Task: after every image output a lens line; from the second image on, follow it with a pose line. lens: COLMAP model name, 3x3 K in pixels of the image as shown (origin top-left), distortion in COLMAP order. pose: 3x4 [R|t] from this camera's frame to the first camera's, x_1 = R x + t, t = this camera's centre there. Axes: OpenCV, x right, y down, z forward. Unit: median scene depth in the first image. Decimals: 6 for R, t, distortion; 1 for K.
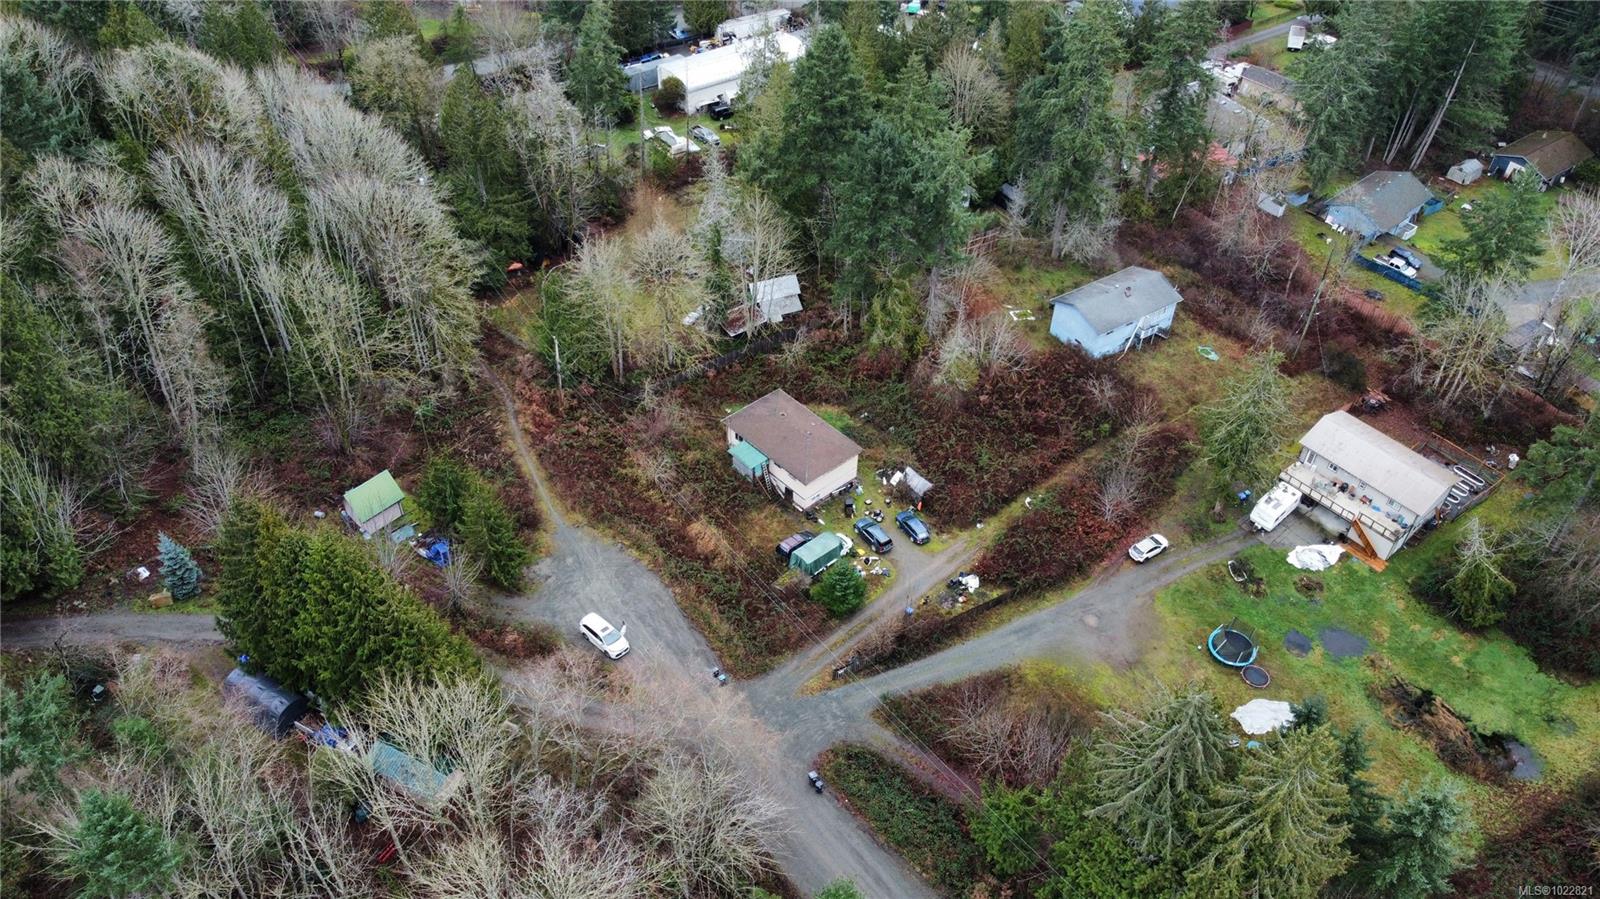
lens RADIAL K [[1210.4, 0, 796.1], [0, 1210.4, 446.4], [0, 0, 1]] dist [-0.008634, 0.003604]
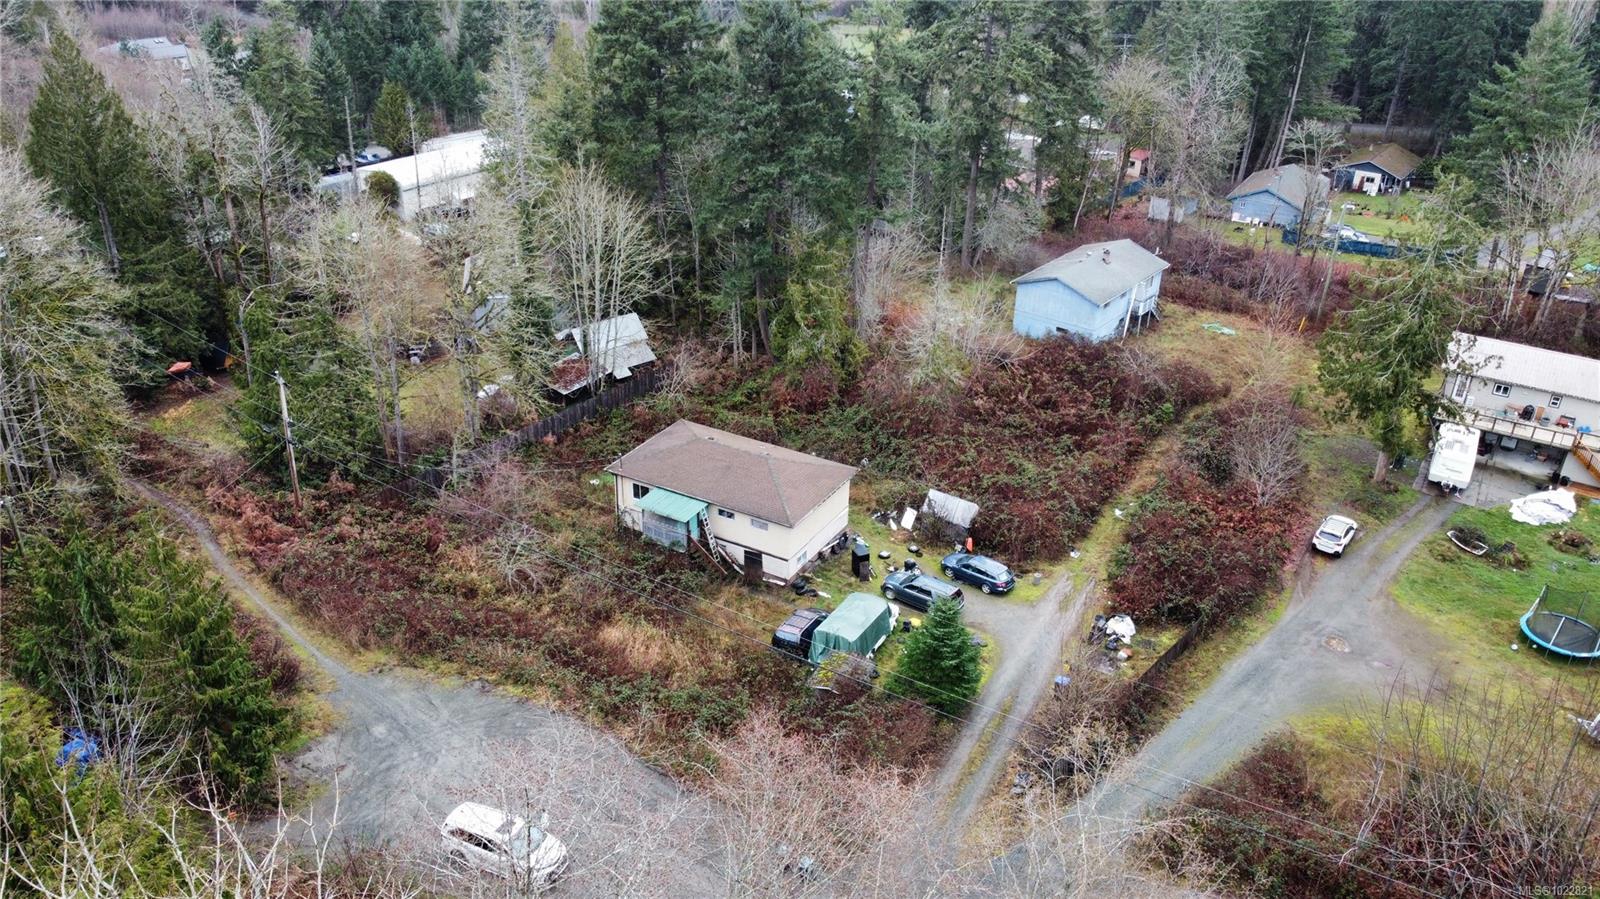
lens RADIAL K [[1210.4, 0, 795.9], [0, 1210.4, 456.0], [0, 0, 1]] dist [-0.008634, 0.003604]
pose [[0.951235, -0.145925, 0.271767, -0.132424], [0.208289, 0.953699, -0.216964, 0.117801], [-0.227524, 0.262990, 0.937587, 0.447480]]
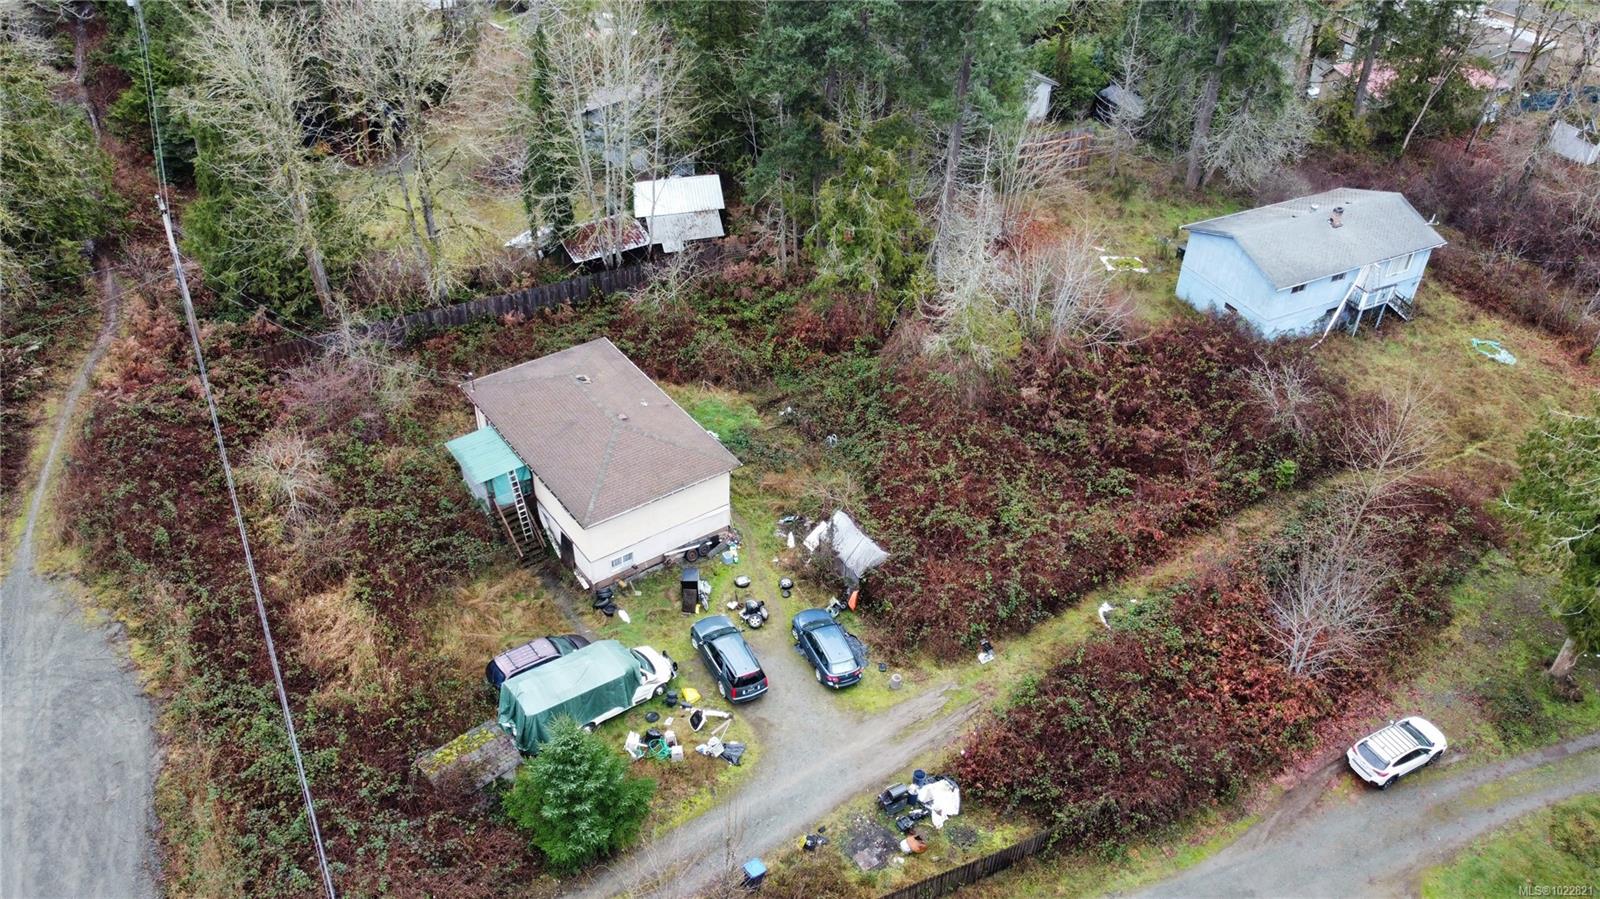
lens RADIAL K [[1210.4, 0, 797.9], [0, 1210.4, 448.4], [0, 0, 1]] dist [-0.008634, 0.003604]
pose [[0.992983, 0.073657, -0.092516, 0.117478], [-0.081098, 0.993537, -0.079421, 0.030723], [0.086069, 0.086367, 0.992539, 0.550207]]
